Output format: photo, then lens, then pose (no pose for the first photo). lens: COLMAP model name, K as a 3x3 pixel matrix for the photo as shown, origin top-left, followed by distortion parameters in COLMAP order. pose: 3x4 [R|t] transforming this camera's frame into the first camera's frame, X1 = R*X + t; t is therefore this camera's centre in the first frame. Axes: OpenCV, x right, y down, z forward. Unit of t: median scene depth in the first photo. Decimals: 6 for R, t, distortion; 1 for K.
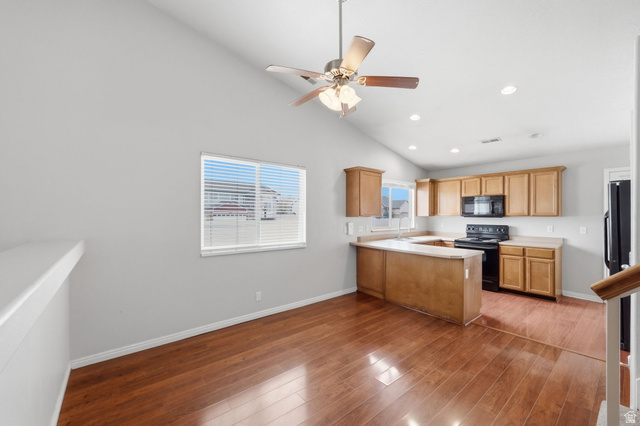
lens RADIAL K [[255.0, 0, 322.7], [0, 255.0, 213.4], [0, 0, 1]] dist [-0.000215, -0.000309]
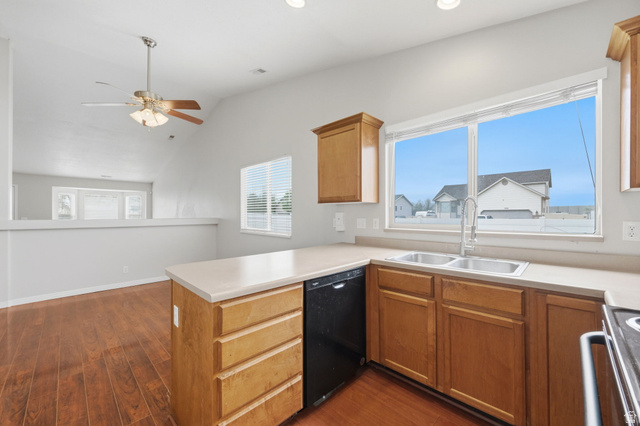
lens RADIAL K [[255.0, 0, 322.7], [0, 255.0, 213.4], [0, 0, 1]] dist [-0.000215, -0.000309]
pose [[0.107106, -0.005775, -0.994231, 0.771144], [0.006758, 0.999964, -0.005081, 0.040888], [0.994225, -0.006175, 0.107141, 0.891423]]
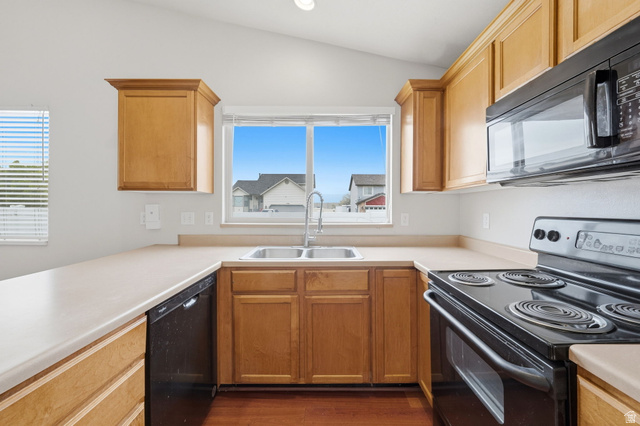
lens RADIAL K [[259.2, 0, 322.3], [0, 259.2, 207.8], [0, 0, 1]] dist [-0.001197, -0.000283]
pose [[0.775586, 0.000424, -0.631241, 0.682929], [-0.001240, 0.999999, -0.000852, 0.042420], [0.631240, 0.001443, 0.775586, 0.825204]]
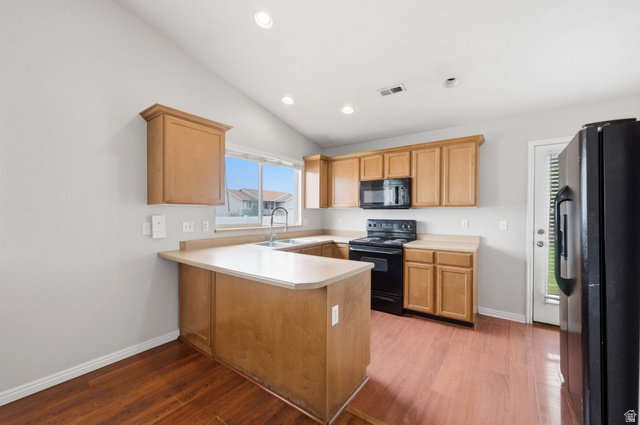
lens RADIAL K [[257.2, 0, 322.1], [0, 257.2, 214.5], [0, 0, 1]] dist [0.001538, 0.000076]
pose [[0.966866, 0.000081, 0.255285, 0.304573], [-0.002501, 0.999955, 0.009154, 0.027646], [-0.255273, -0.009489, 0.966822, 0.388276]]
